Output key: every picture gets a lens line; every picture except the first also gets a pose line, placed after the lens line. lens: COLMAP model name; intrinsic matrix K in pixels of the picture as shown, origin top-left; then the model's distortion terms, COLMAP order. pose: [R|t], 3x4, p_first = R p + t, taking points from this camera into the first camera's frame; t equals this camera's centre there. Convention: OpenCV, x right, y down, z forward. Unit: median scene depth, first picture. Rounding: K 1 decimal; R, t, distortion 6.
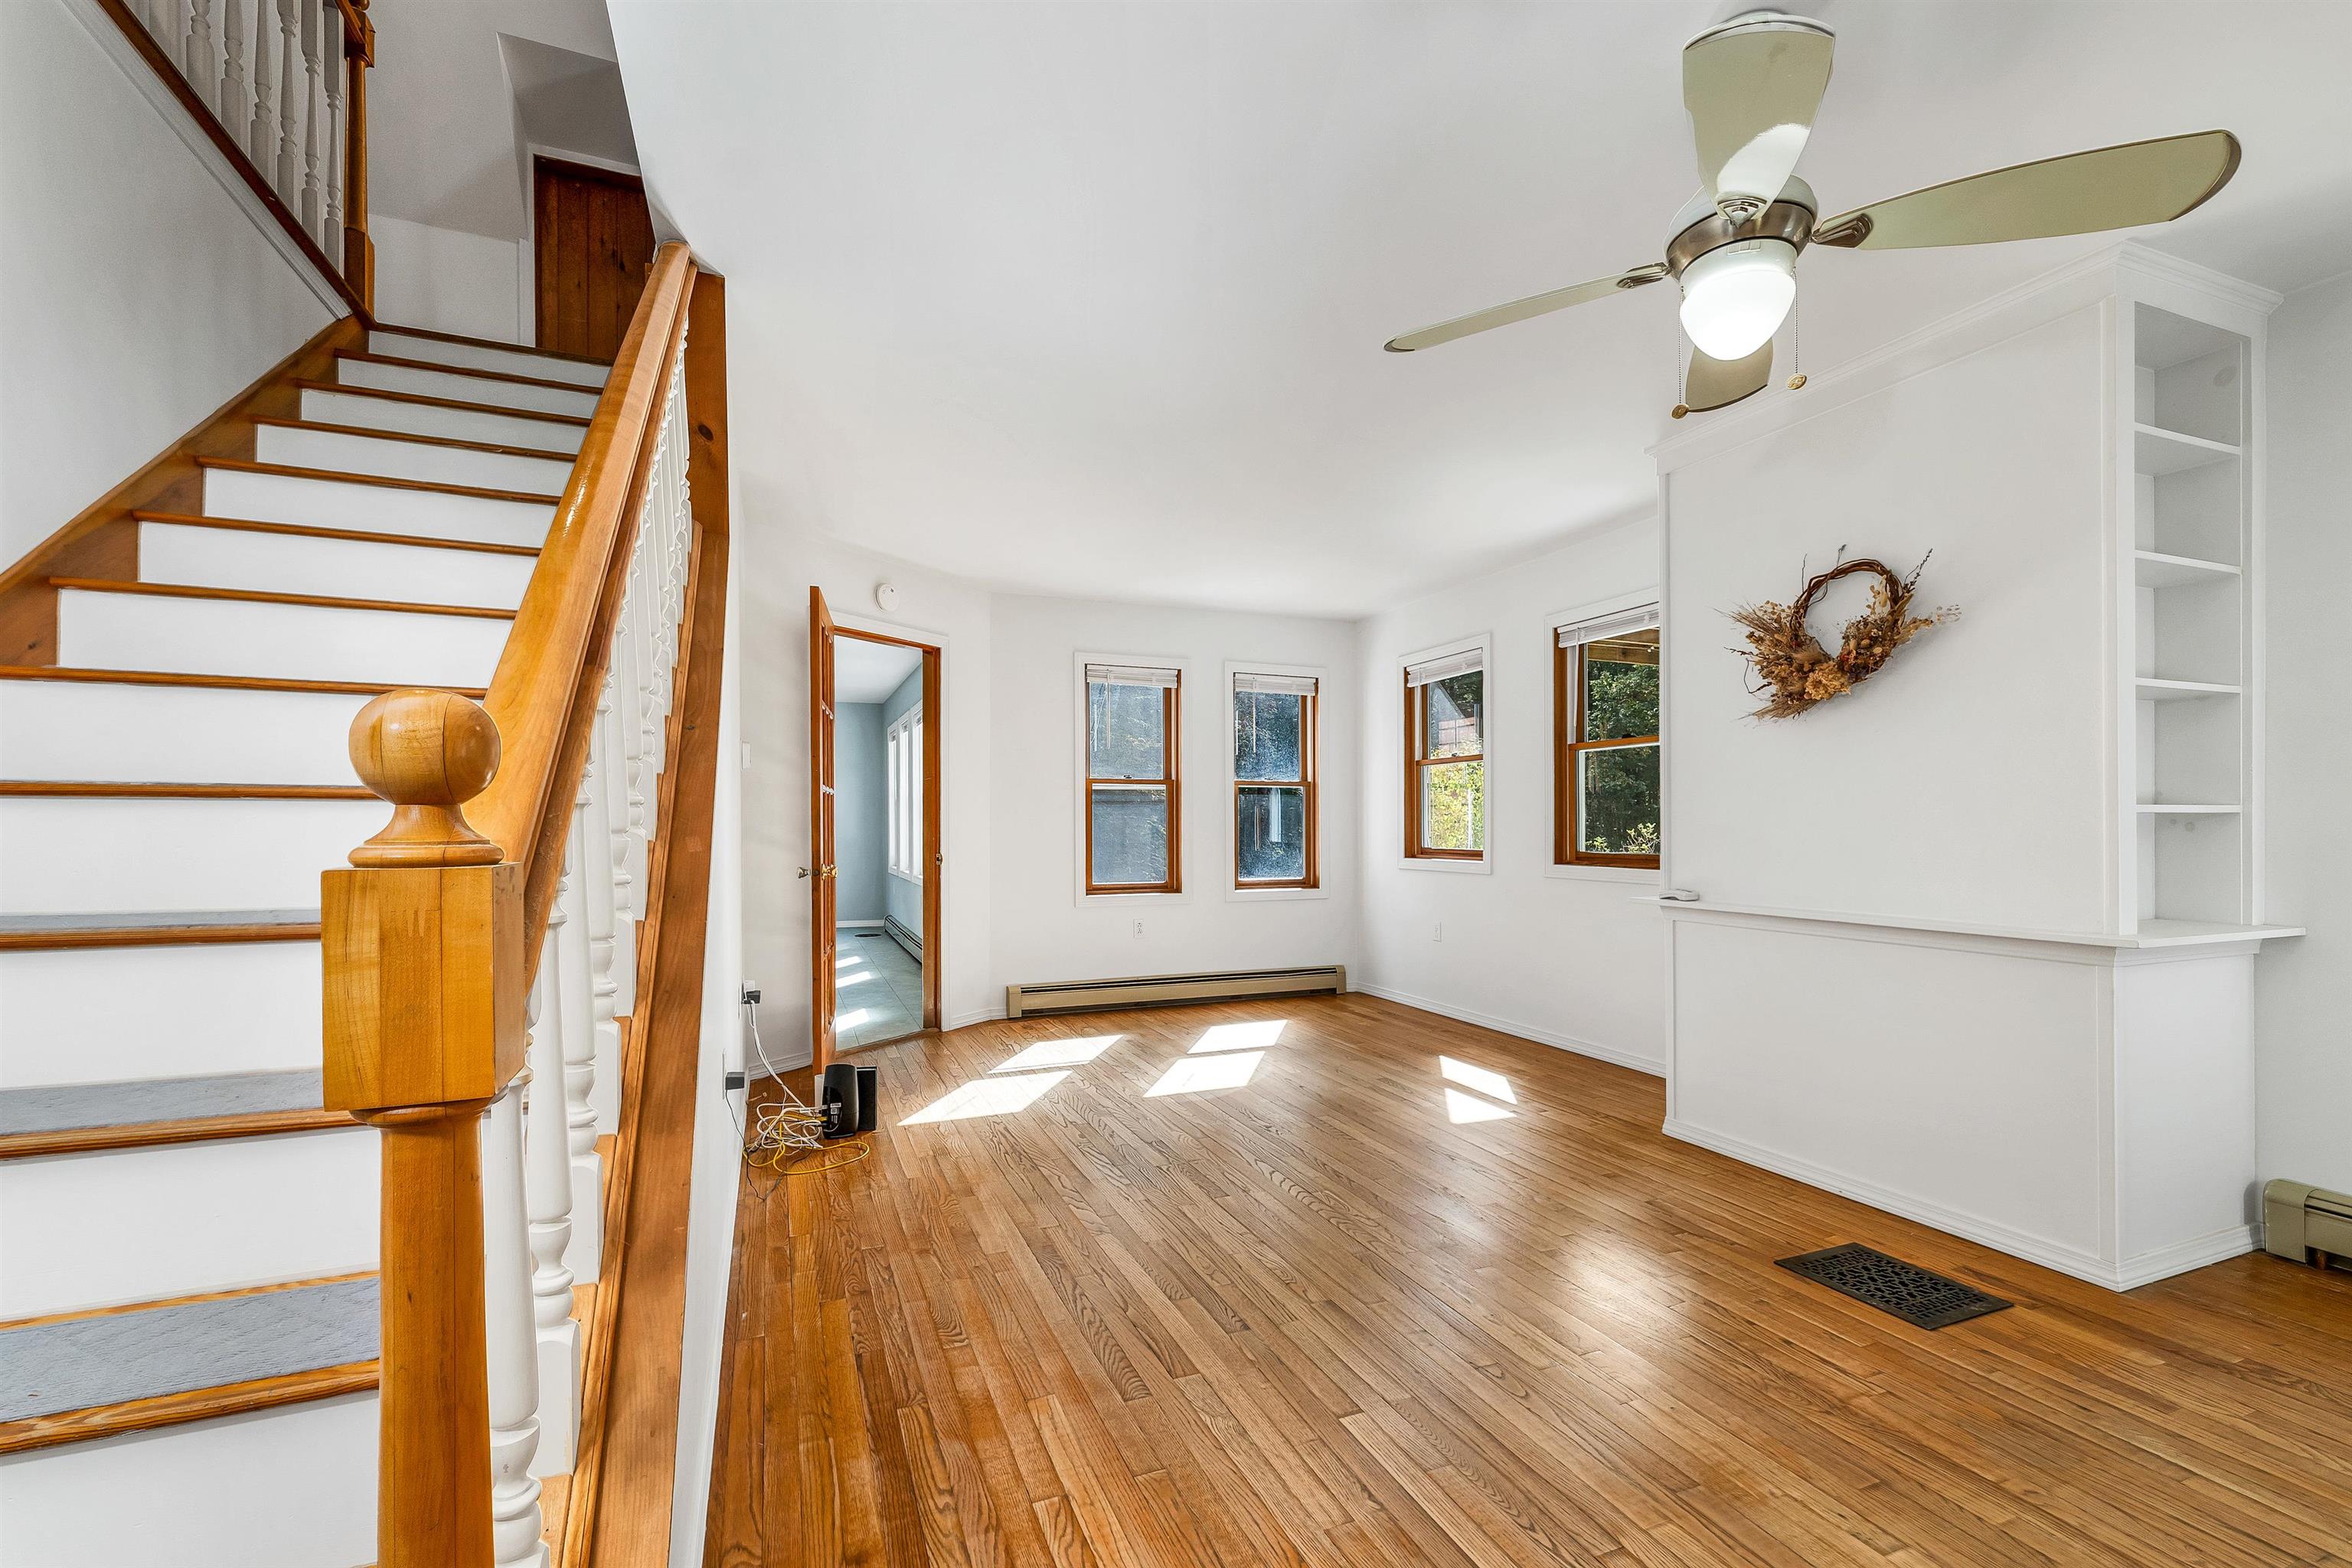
lens RADIAL K [[985.3, 0, 1147.5], [0, 985.3, 825.5], [0, 0, 1]] dist [0.001610, -0.001018]
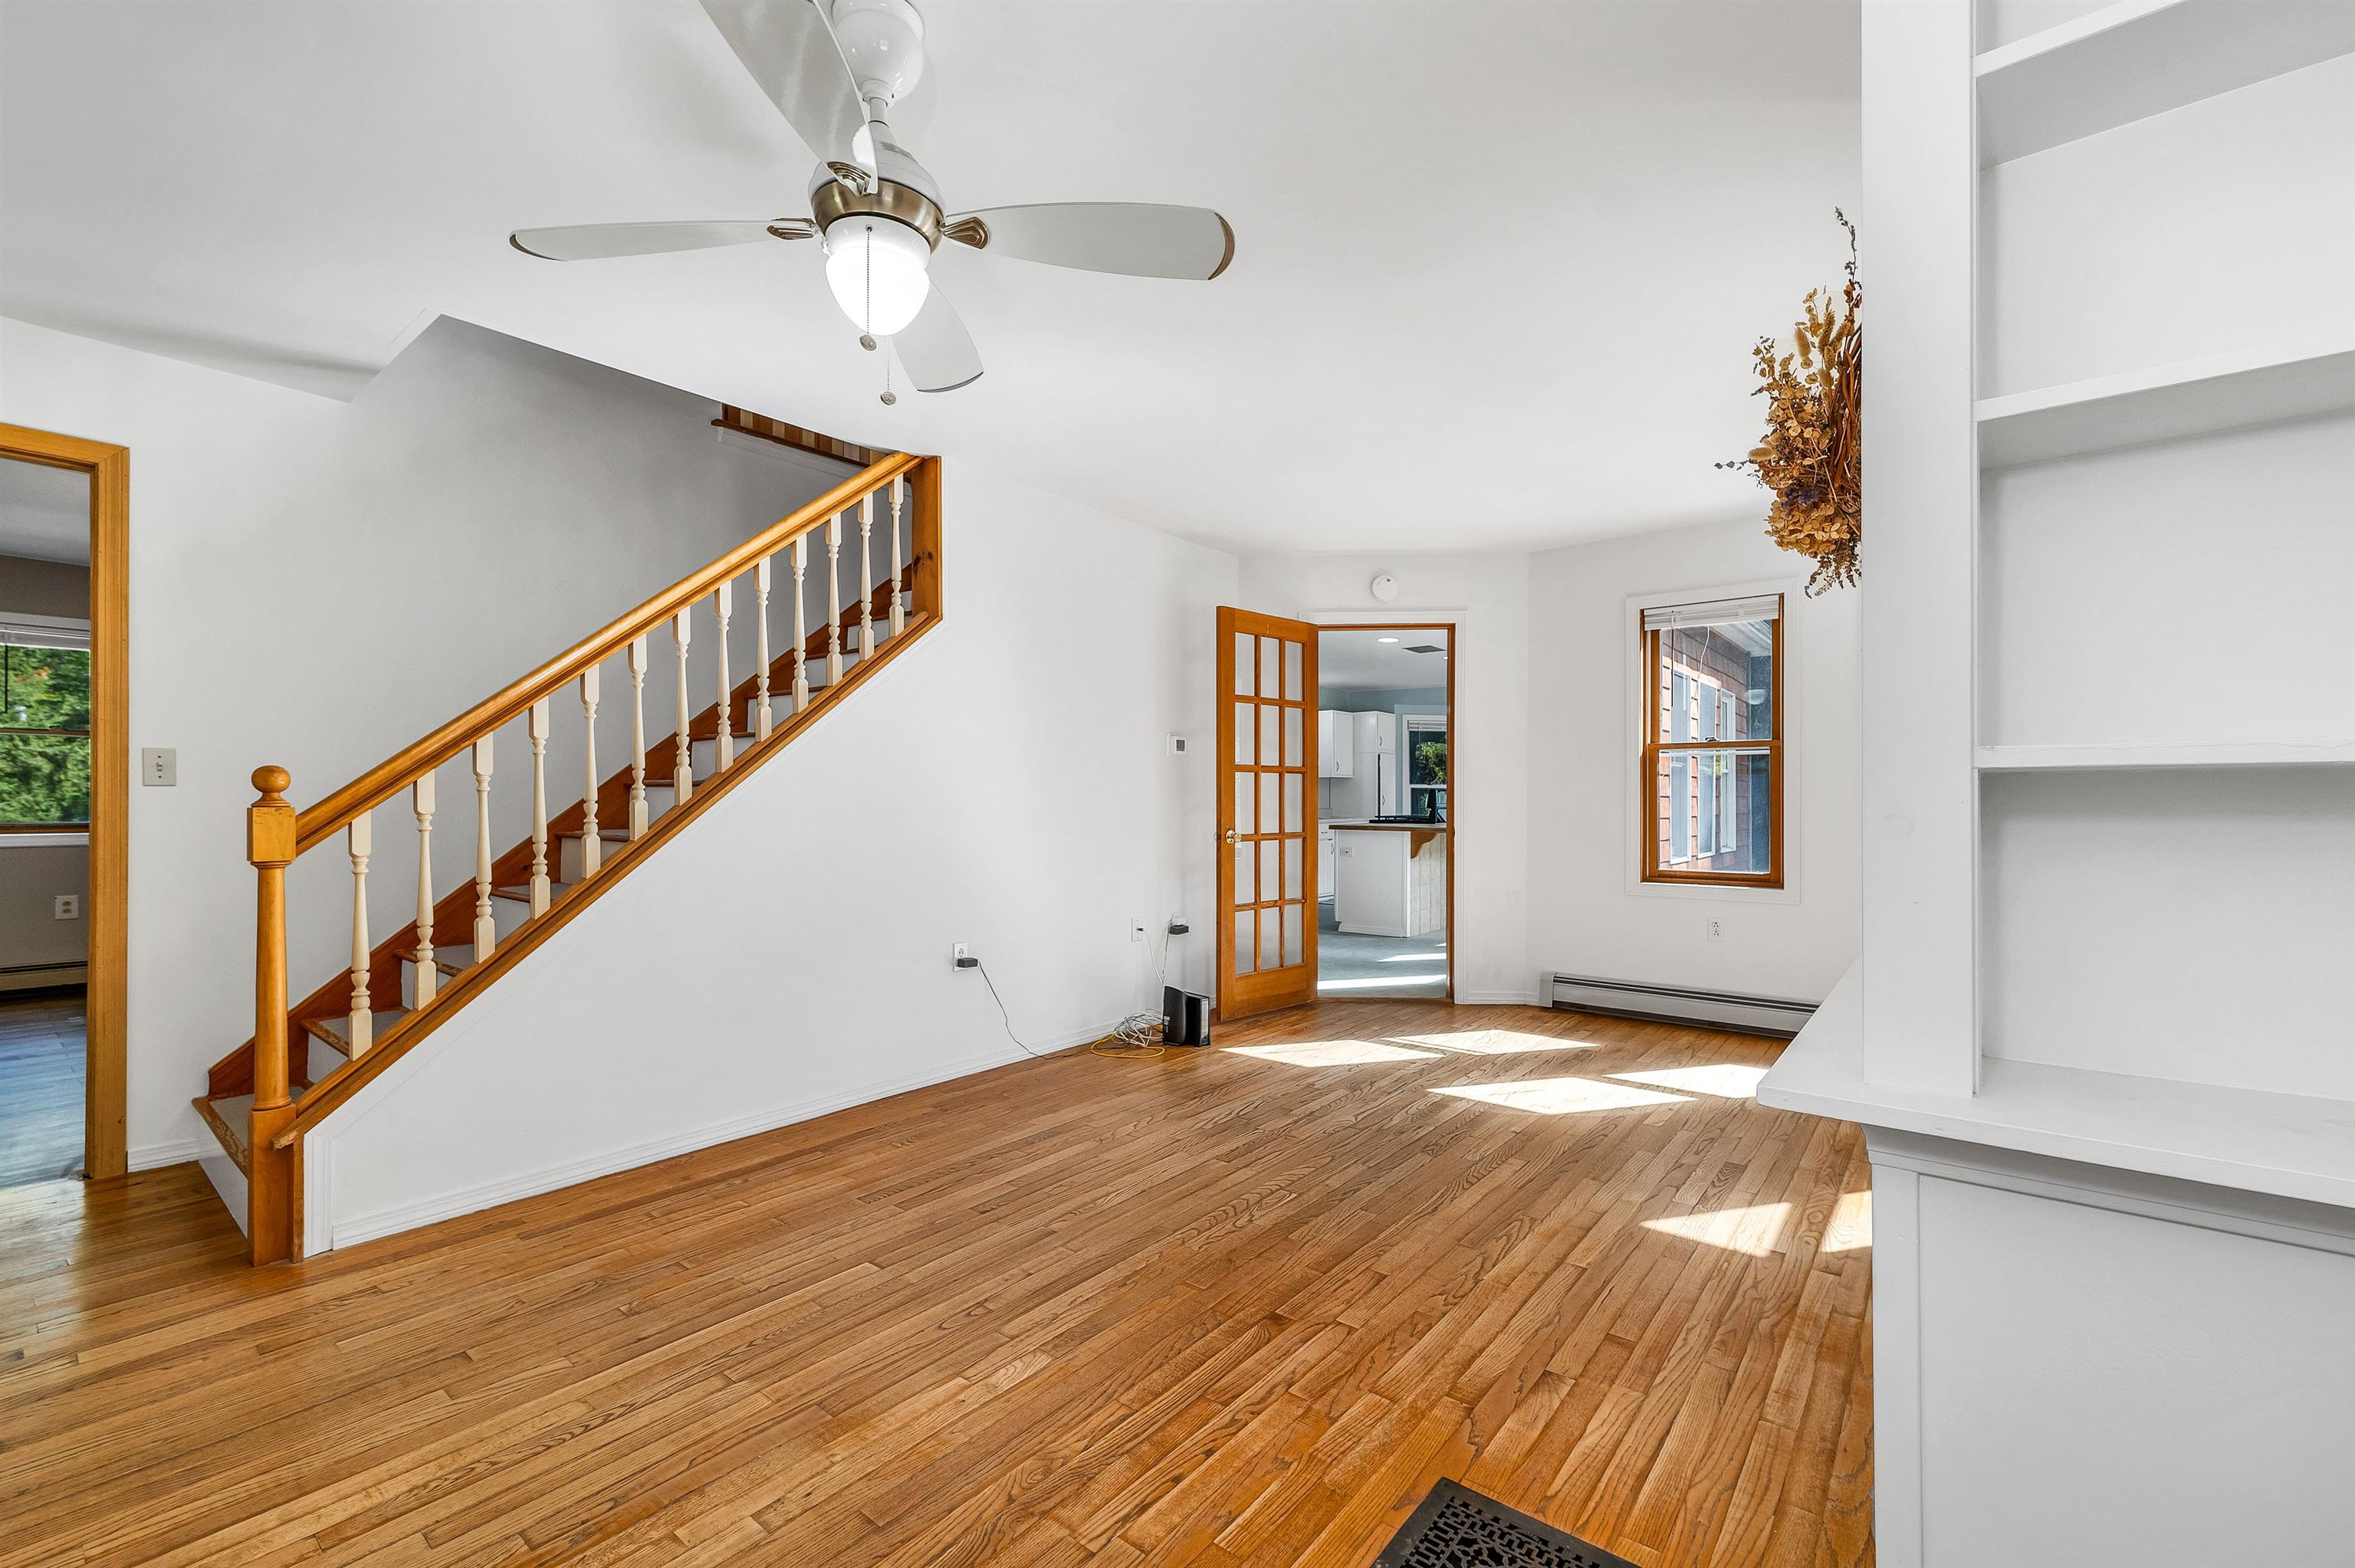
lens RADIAL K [[986.4, 0, 1168.1], [0, 986.4, 791.9], [0, 0, 1]] dist [0.001610, -0.001018]
pose [[0.490920, -0.001802, -0.871203, 0.710232], [-0.002642, 0.999990, -0.003558, -0.003698], [0.871201, 0.004048, 0.490910, 0.332936]]
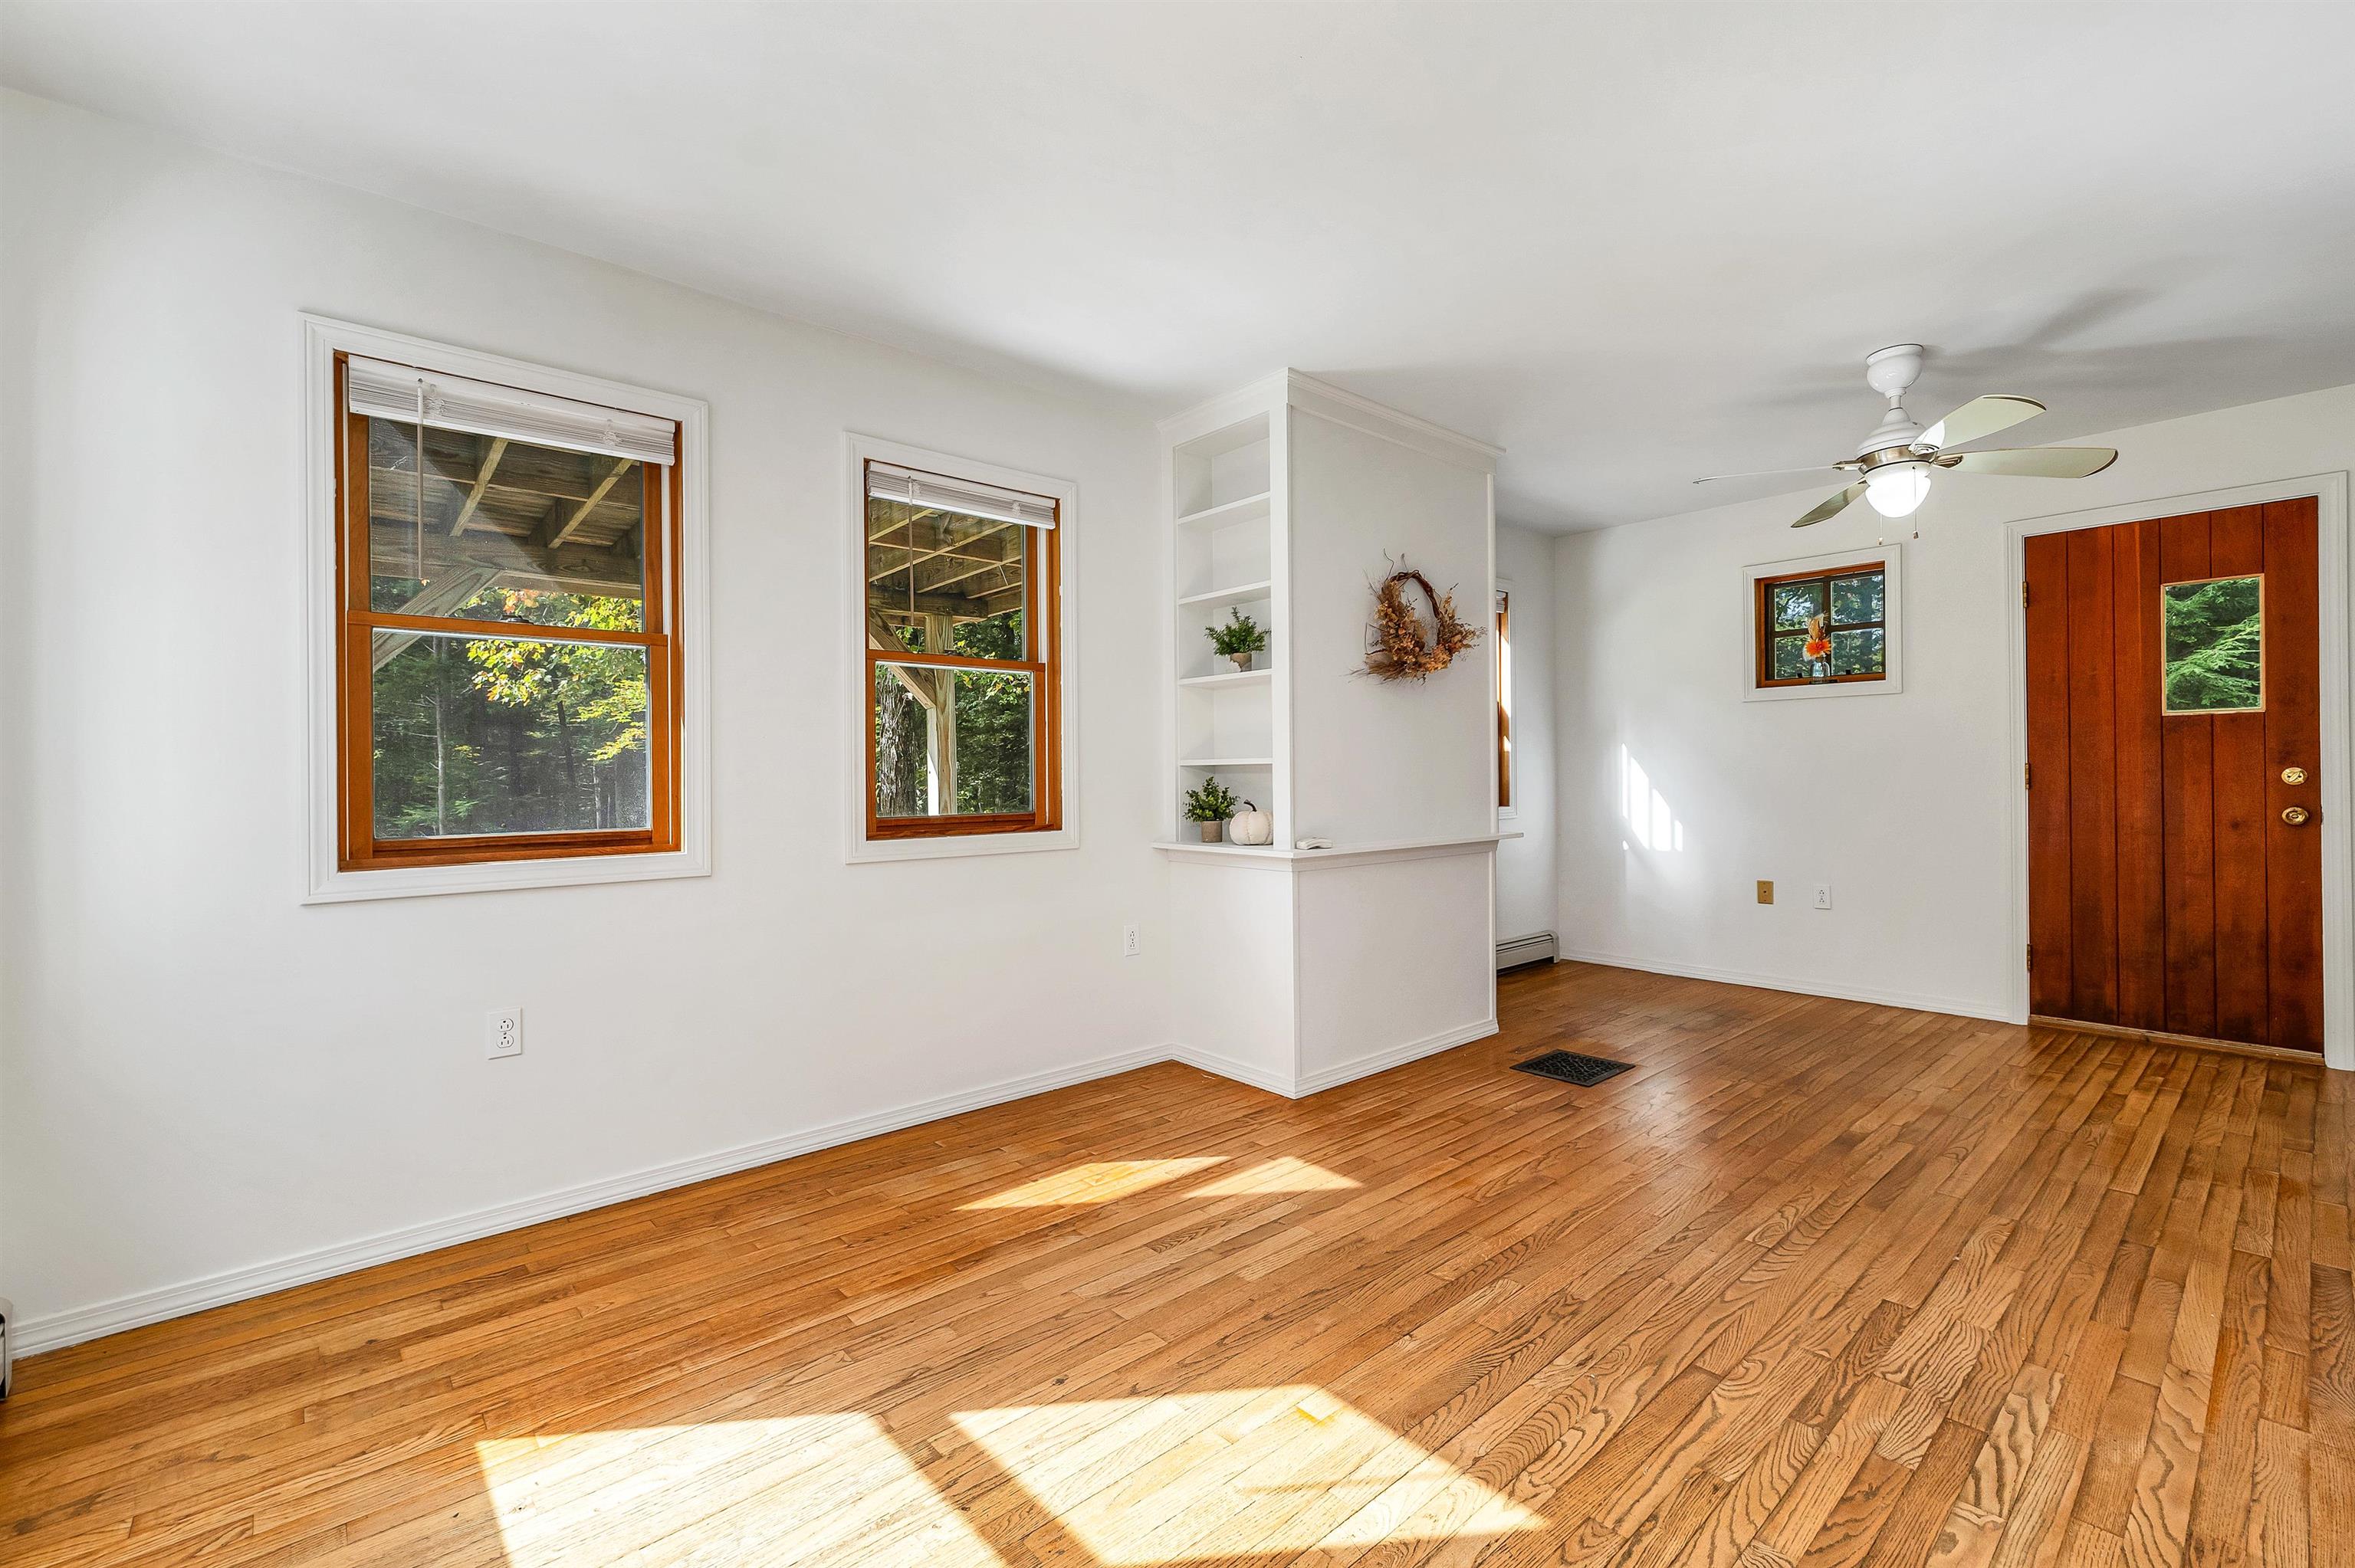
lens RADIAL K [[986.4, 0, 1201.1], [0, 986.4, 774.8], [0, 0, 1]] dist [0.001610, -0.001018]
pose [[-0.352518, 0.008499, 0.935766, -0.300297], [0.012631, 0.999911, -0.004323, 0.003868], [-0.935720, 0.010296, -0.352594, 1.270669]]
